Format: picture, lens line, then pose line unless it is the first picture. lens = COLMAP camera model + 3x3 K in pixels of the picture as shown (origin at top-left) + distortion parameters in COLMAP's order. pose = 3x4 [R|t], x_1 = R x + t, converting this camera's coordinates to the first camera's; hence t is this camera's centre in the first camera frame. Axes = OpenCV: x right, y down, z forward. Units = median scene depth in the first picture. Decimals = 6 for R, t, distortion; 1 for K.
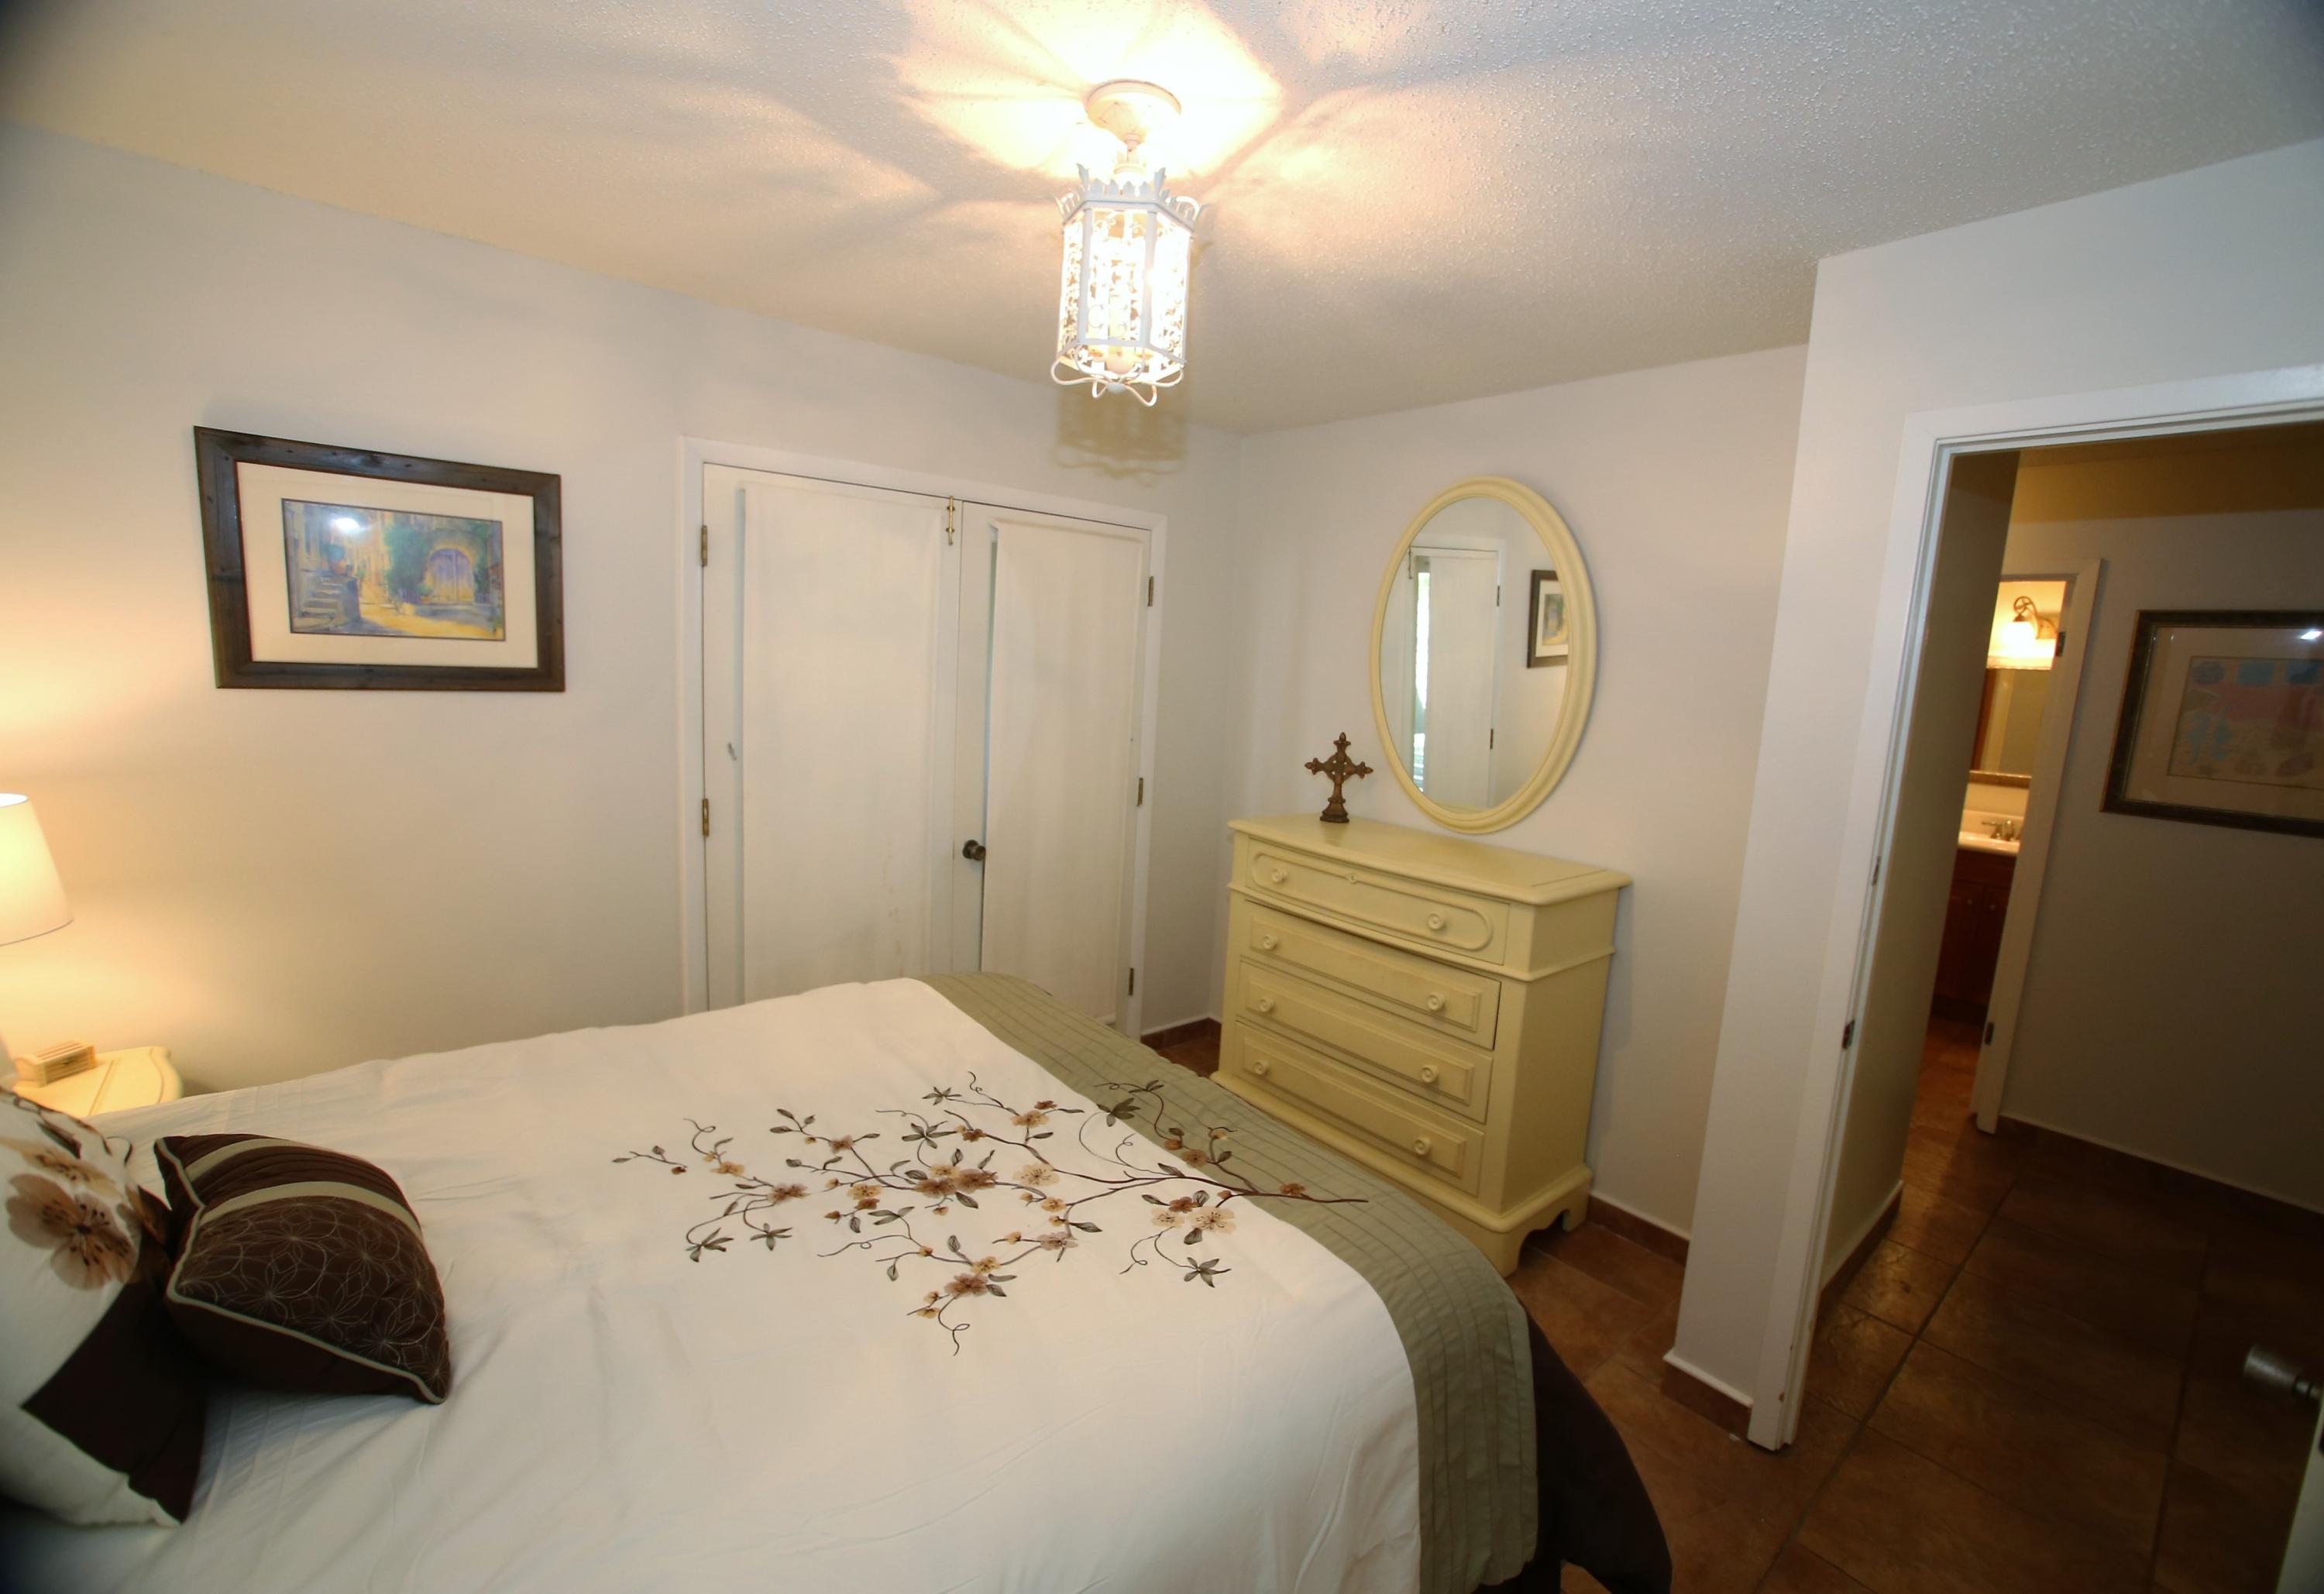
lens RADIAL K [[998.4, 0, 1160.3], [0, 998.4, 781.6], [0, 0, 1]] dist [-0.002090, 0.000225]
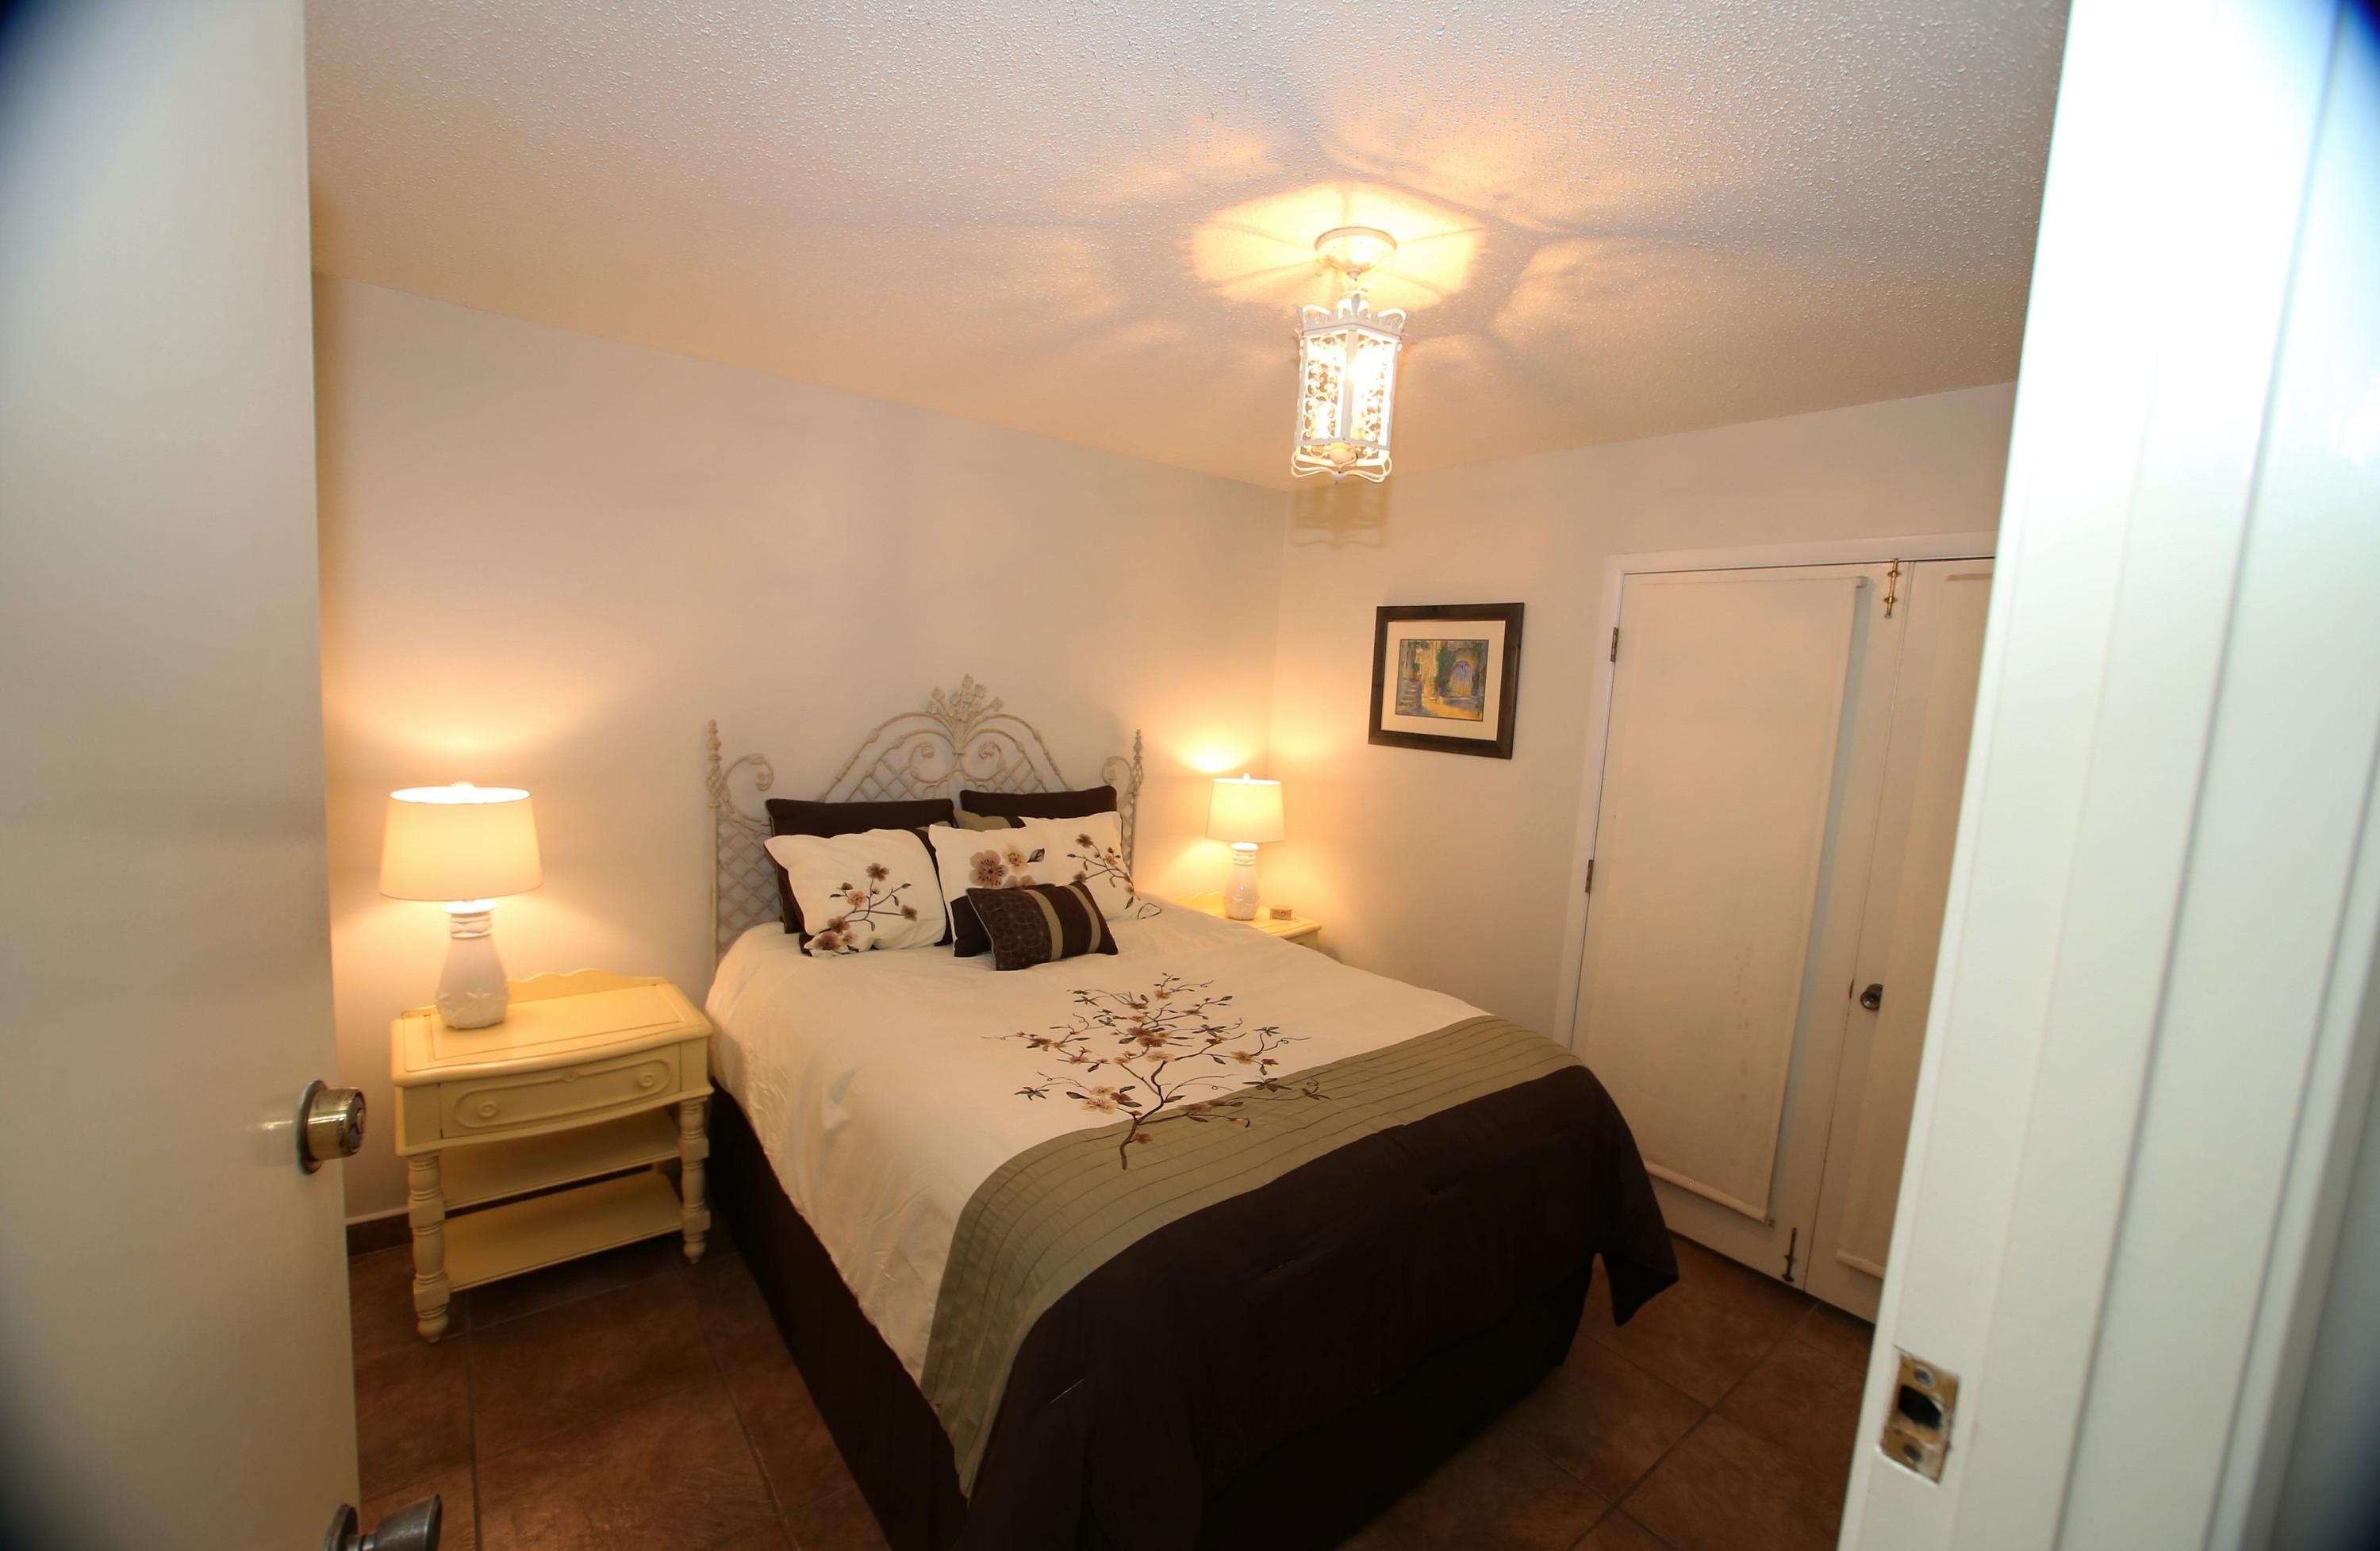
lens RADIAL K [[958.0, 0, 1188.6], [0, 958.0, 800.1], [0, 0, 1]] dist [-0.003005, -0.000064]
pose [[0.009679, 0.068407, -0.997611, 0.807729], [-0.198914, 0.977851, 0.065122, -0.038538], [0.979969, 0.197808, 0.023072, 0.629824]]
